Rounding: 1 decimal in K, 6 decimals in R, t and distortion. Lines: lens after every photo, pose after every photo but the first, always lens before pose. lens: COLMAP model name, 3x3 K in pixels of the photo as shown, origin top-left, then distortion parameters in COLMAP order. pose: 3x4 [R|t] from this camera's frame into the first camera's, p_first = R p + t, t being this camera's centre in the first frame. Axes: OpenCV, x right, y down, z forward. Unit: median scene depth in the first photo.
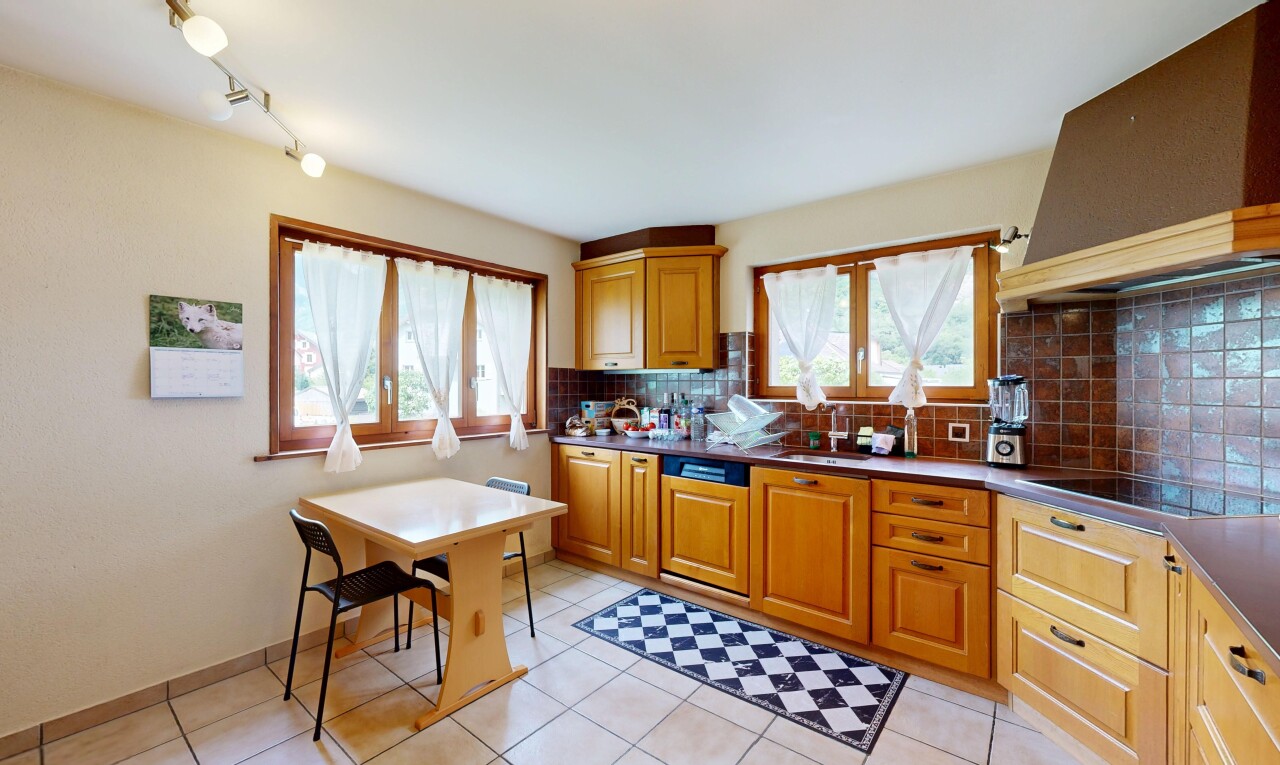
lens RADIAL K [[497.2, 0, 638.1], [0, 497.2, 383.2], [0, 0, 1]] dist [-0.003948, -0.000629]
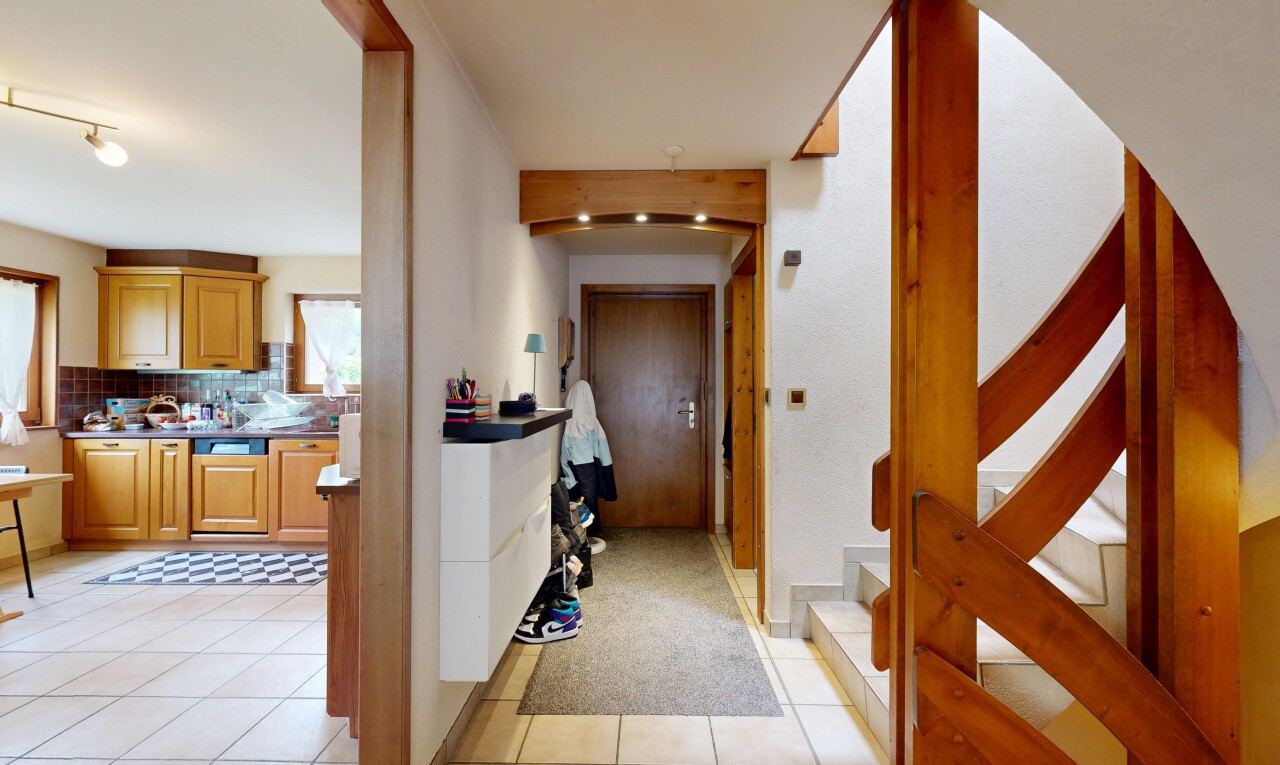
lens RADIAL K [[497.2, 0, 645.2], [0, 497.2, 383.8], [0, 0, 1]] dist [-0.003948, -0.000629]
pose [[0.783339, 0.004615, 0.621577, 0.146366], [0.000986, 0.999962, -0.008666, 0.017208], [-0.621594, 0.007401, 0.783305, -0.604101]]
